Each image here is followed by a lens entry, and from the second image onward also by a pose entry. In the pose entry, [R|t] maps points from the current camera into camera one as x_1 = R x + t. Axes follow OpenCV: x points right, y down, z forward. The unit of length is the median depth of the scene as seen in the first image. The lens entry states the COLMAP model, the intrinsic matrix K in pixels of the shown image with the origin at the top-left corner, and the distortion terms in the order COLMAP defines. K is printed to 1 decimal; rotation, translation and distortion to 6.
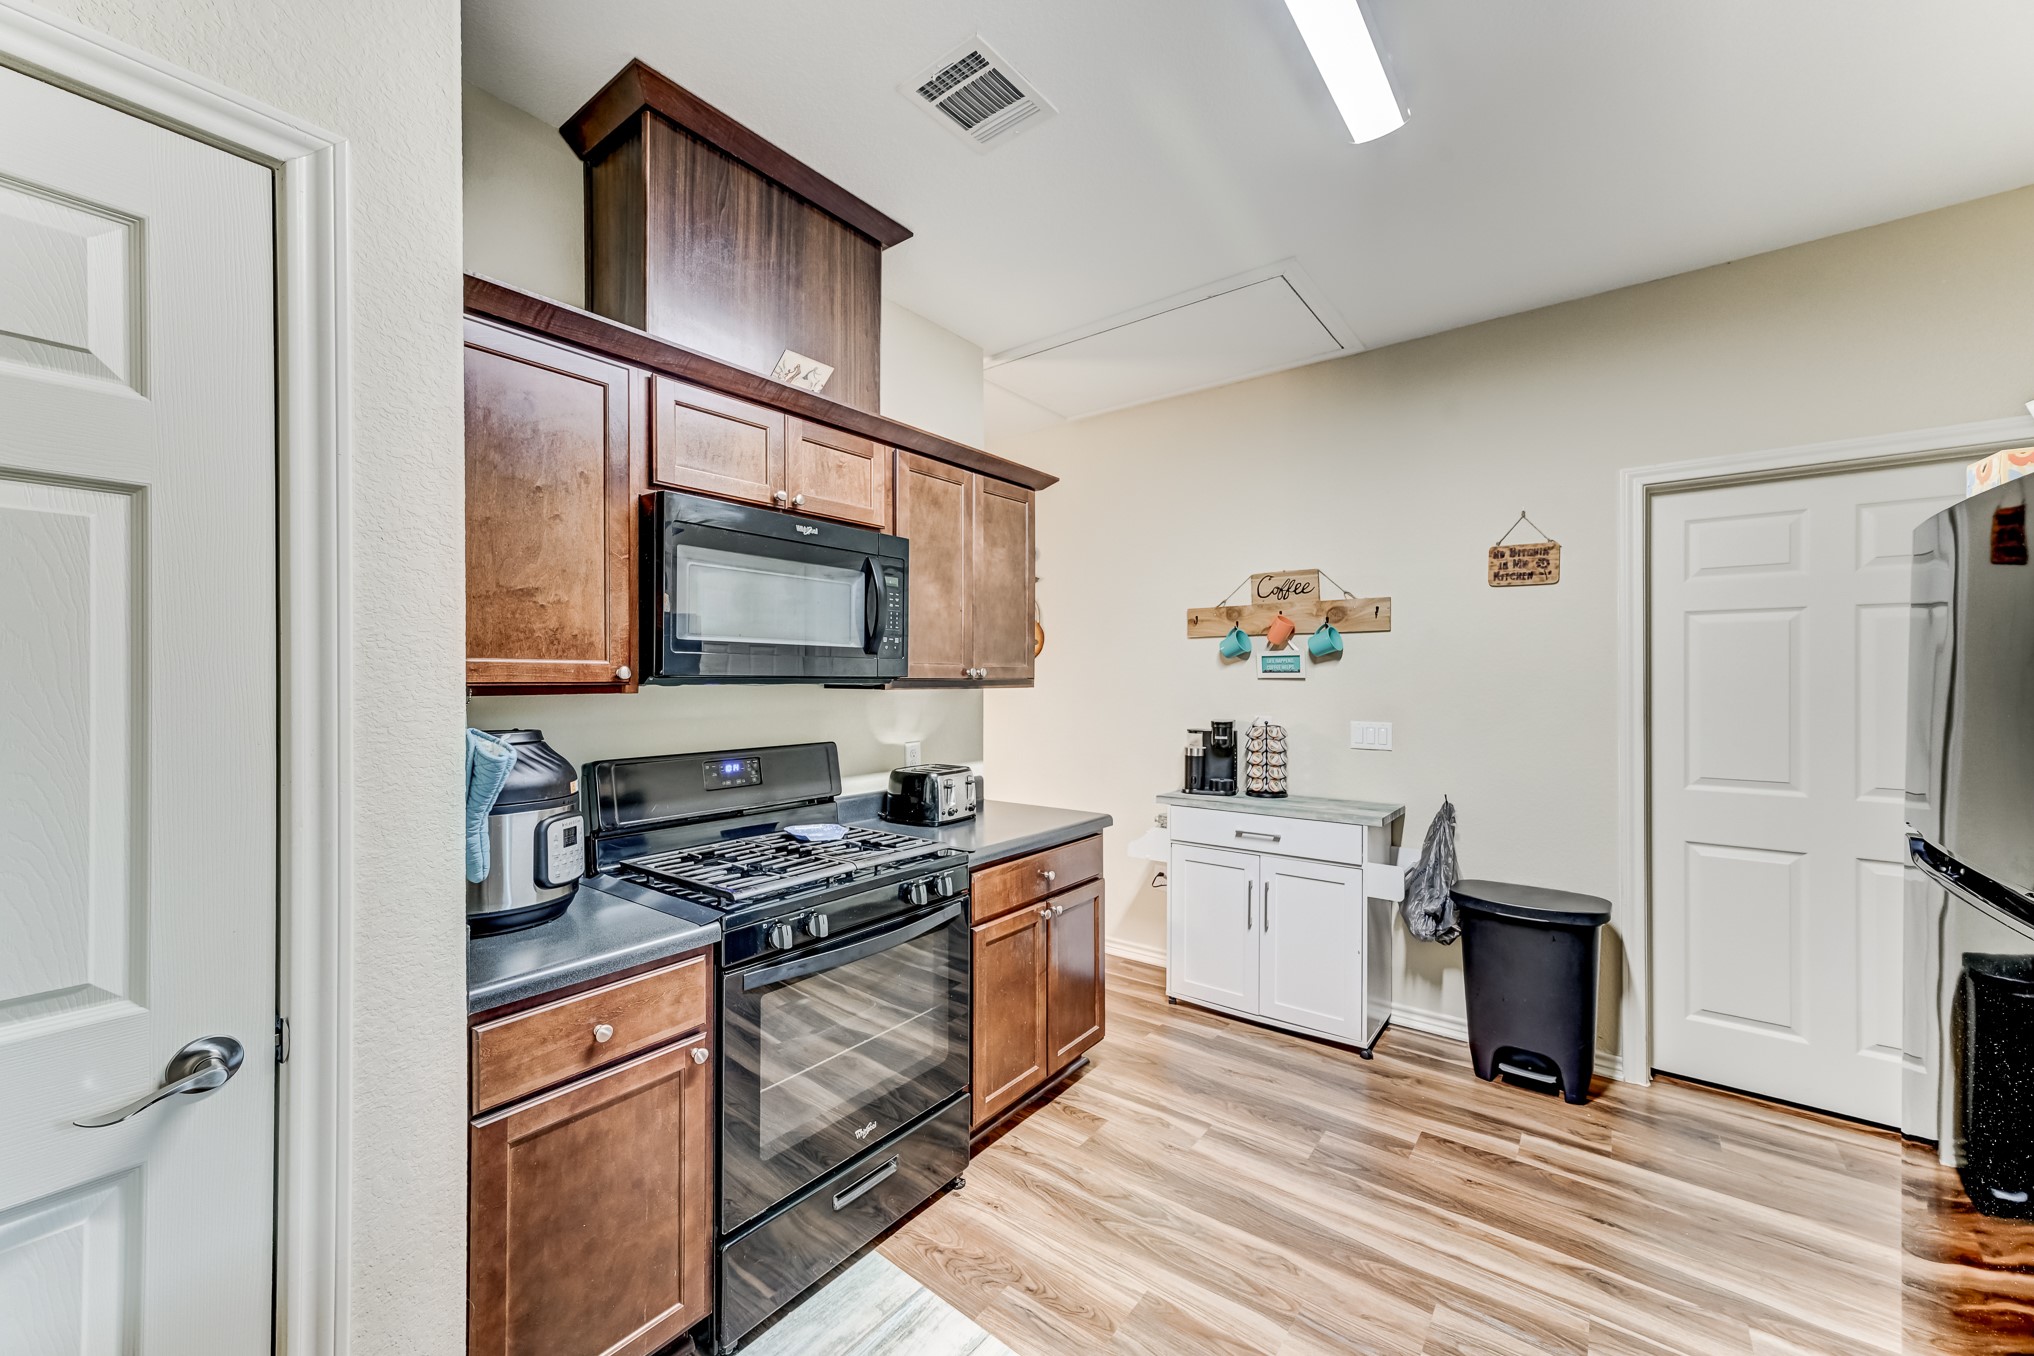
lens RADIAL K [[802.0, 0, 1017.0], [0, 802.0, 678.0], [0, 0, 1]] dist [0.011074, -0.000105]
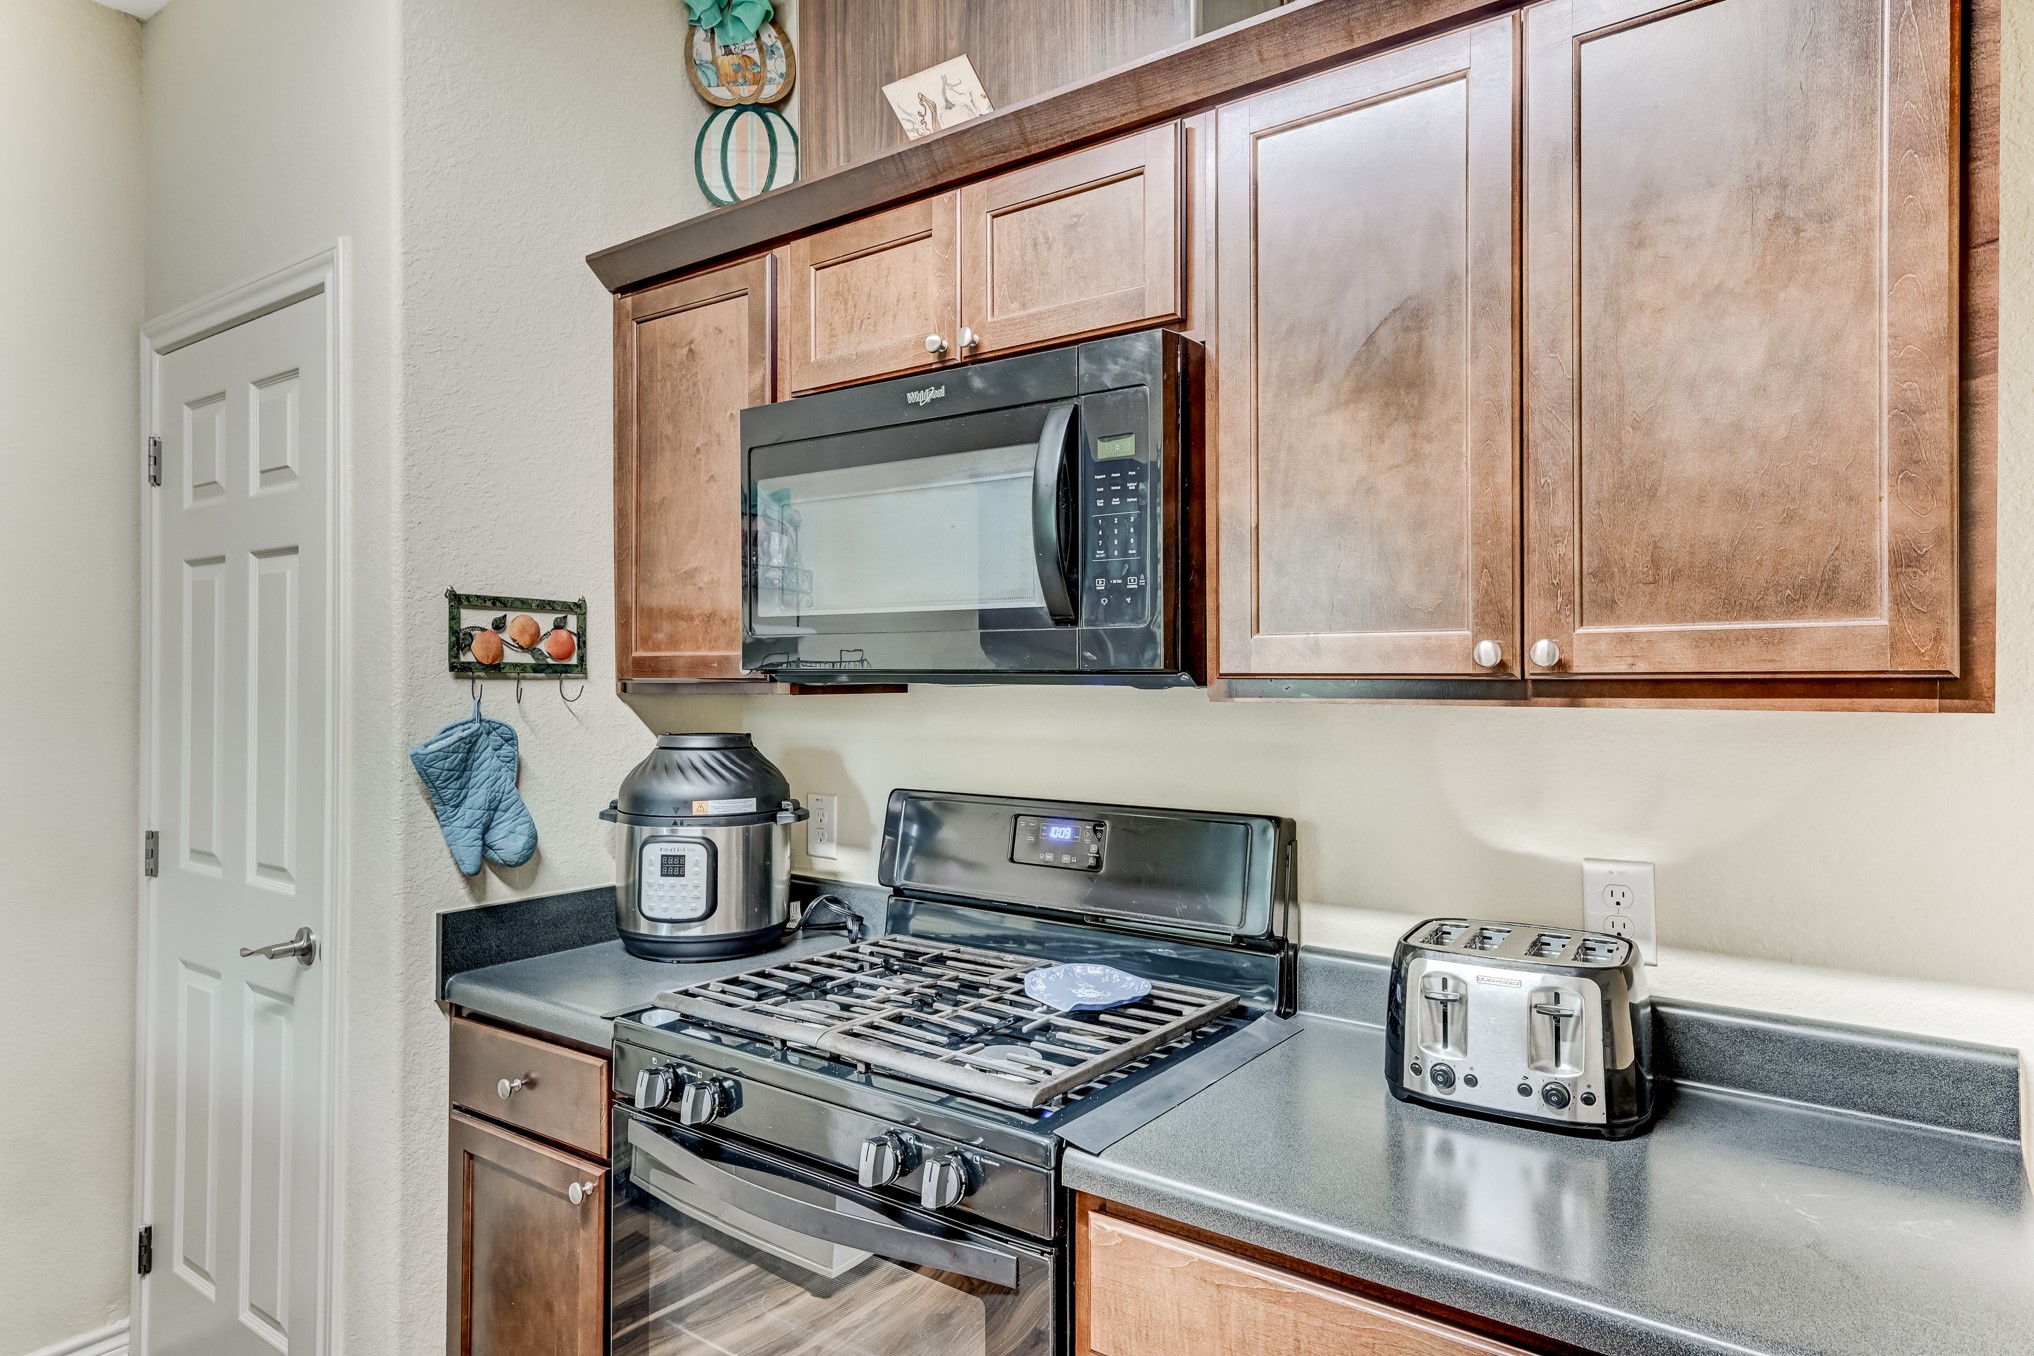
lens RADIAL K [[1188.8, 0, 1017.0], [0, 1188.8, 678.0], [0, 0, 1]] dist [0.000974, 0.000276]
pose [[0.005182, 0.001405, -0.999986, 0.486766], [-0.001051, 0.999998, 0.001400, 0.001969], [0.999986, 0.001044, 0.005184, 0.975429]]
